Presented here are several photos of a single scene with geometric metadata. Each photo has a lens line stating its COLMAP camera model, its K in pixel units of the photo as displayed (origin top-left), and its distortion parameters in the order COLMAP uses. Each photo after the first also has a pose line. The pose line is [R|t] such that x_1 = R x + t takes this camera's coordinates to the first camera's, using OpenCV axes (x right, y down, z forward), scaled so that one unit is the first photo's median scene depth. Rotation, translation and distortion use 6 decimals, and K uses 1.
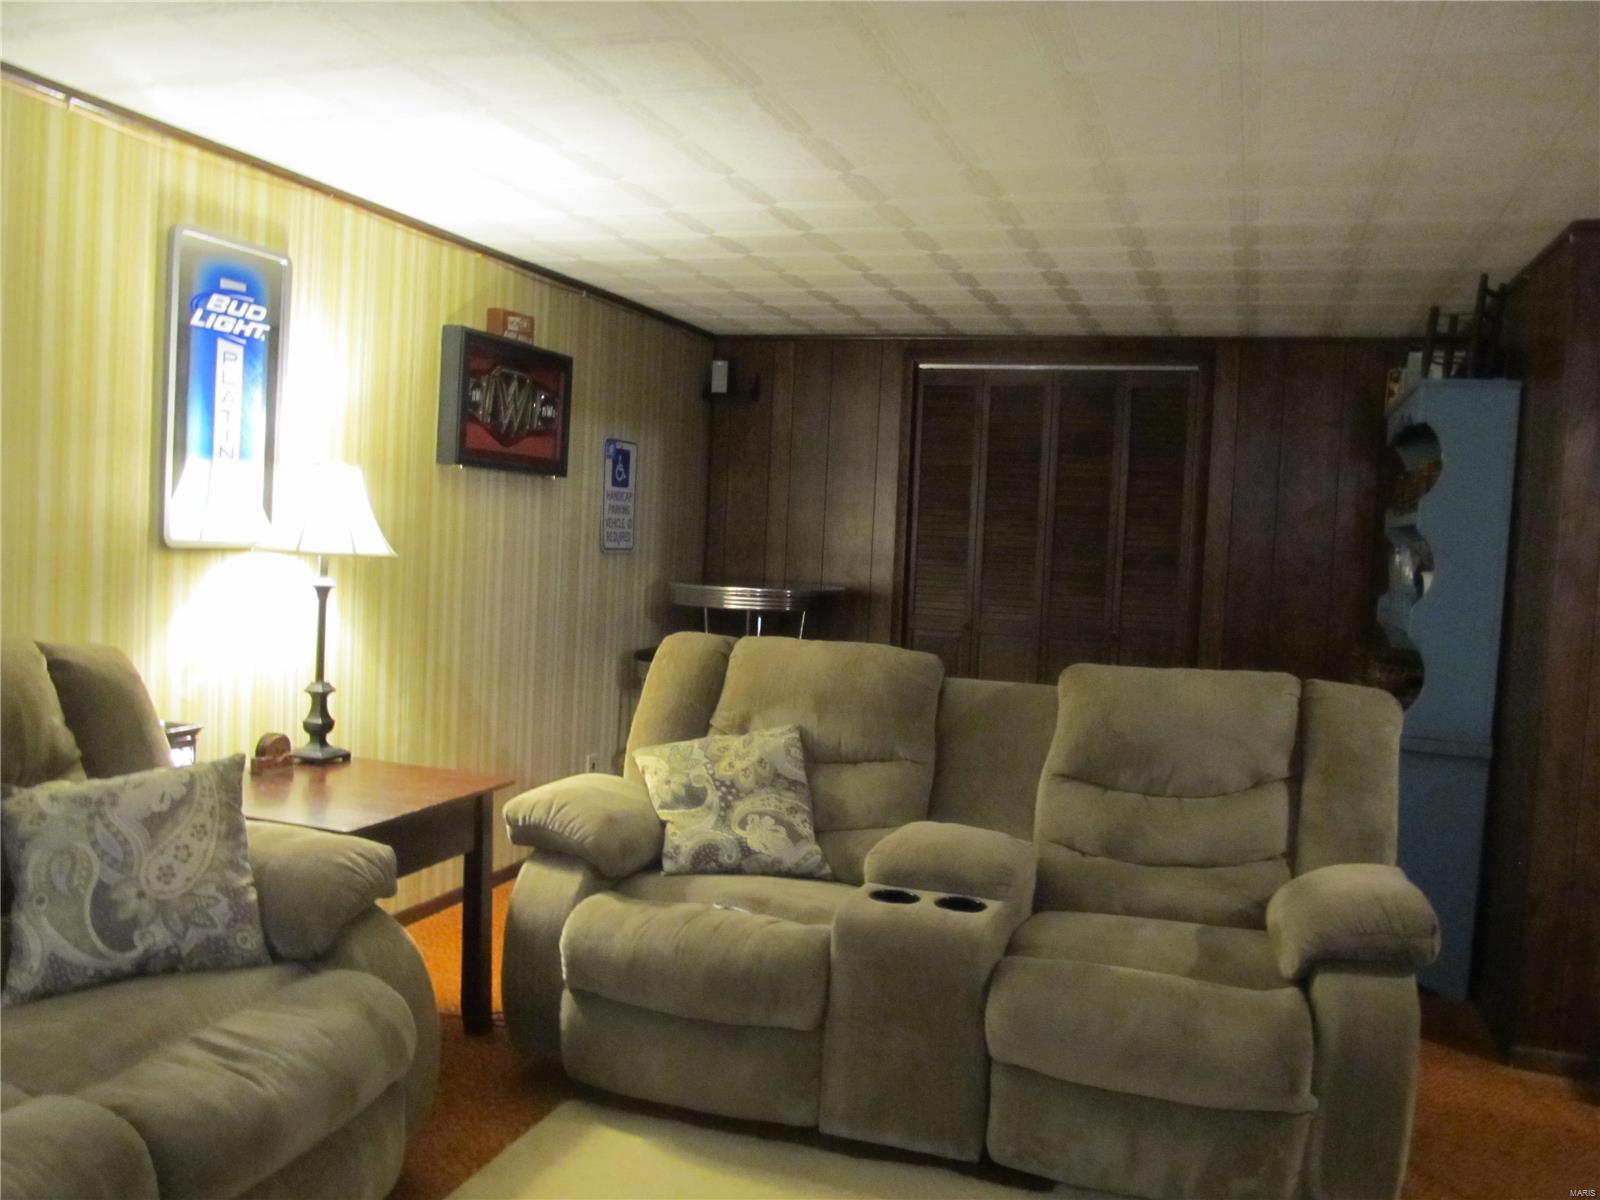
lens RADIAL K [[1316.2, 0, 807.9], [0, 1316.2, 596.0], [0, 0, 1]] dist [-0.057573, 0.001488]
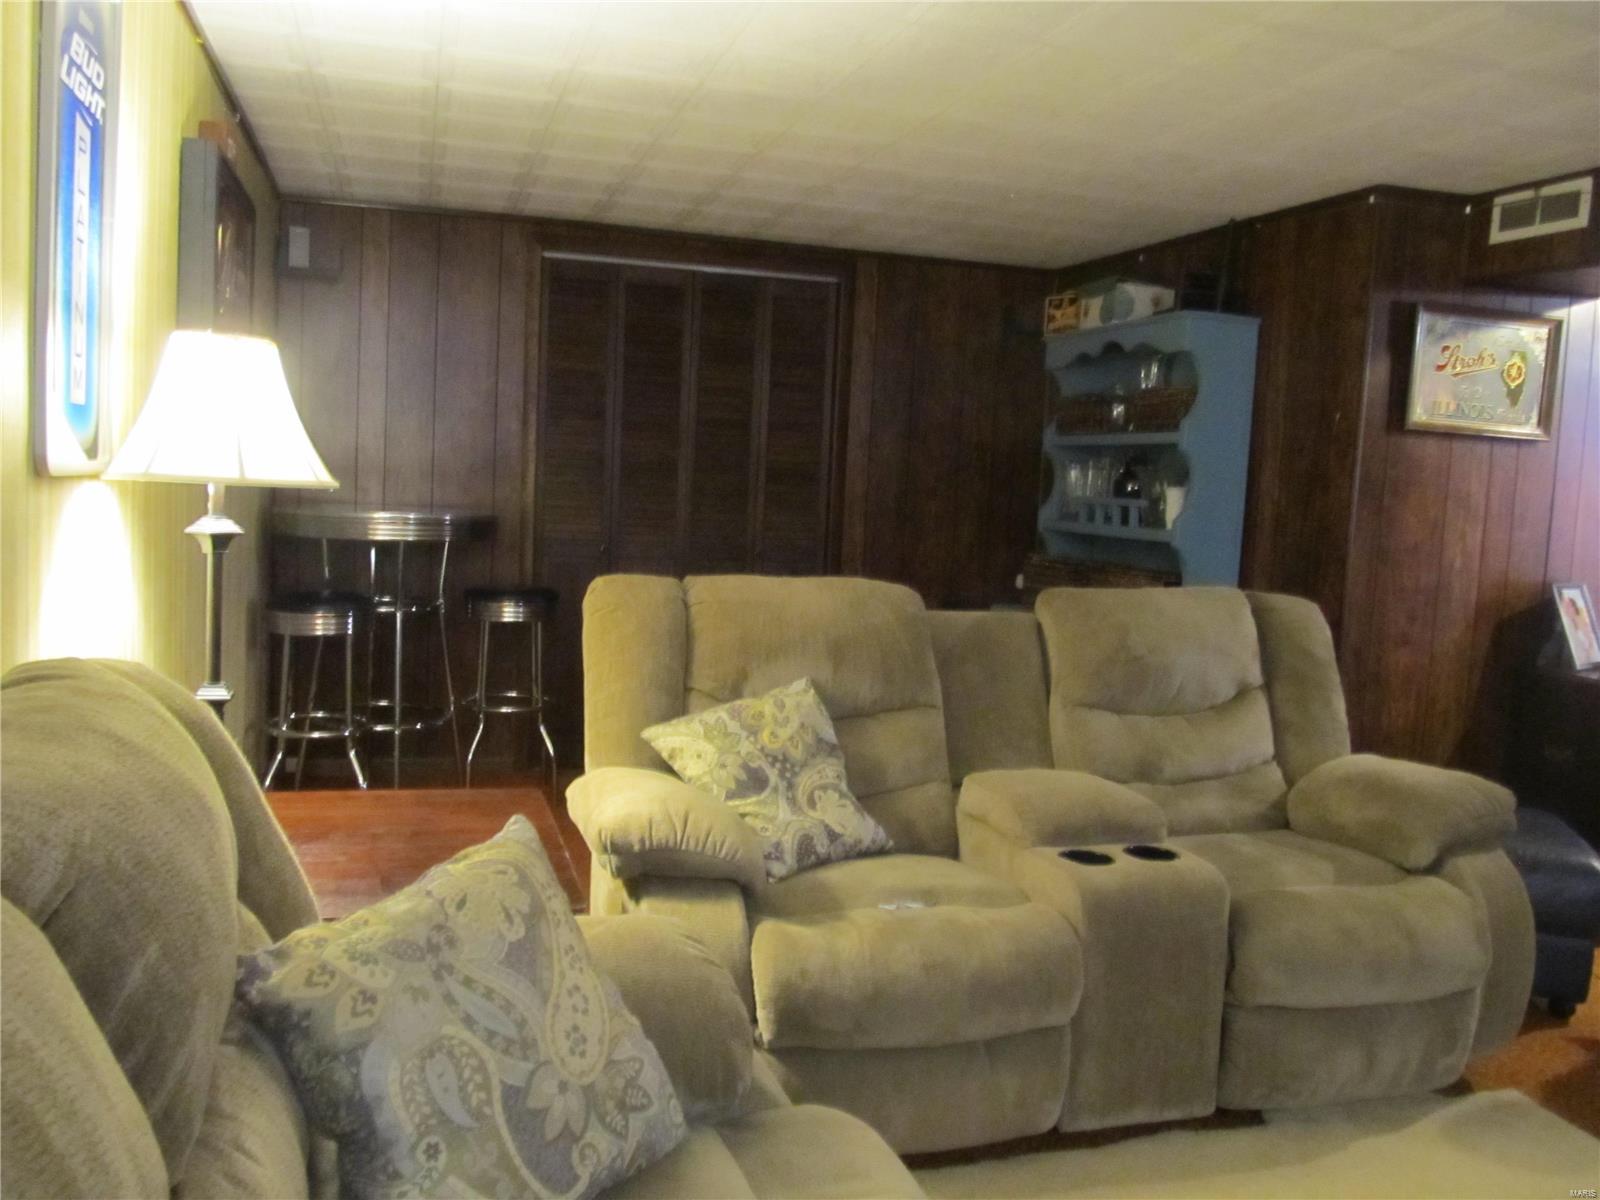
lens RADIAL K [[1316.2, 0, 807.9], [0, 1316.2, 596.0], [0, 0, 1]] dist [-0.057573, 0.001488]
pose [[0.819546, -0.058792, 0.569989, -0.512982], [0.019459, 0.997004, 0.074859, -0.018905], [-0.572683, -0.050259, 0.818235, 0.327869]]
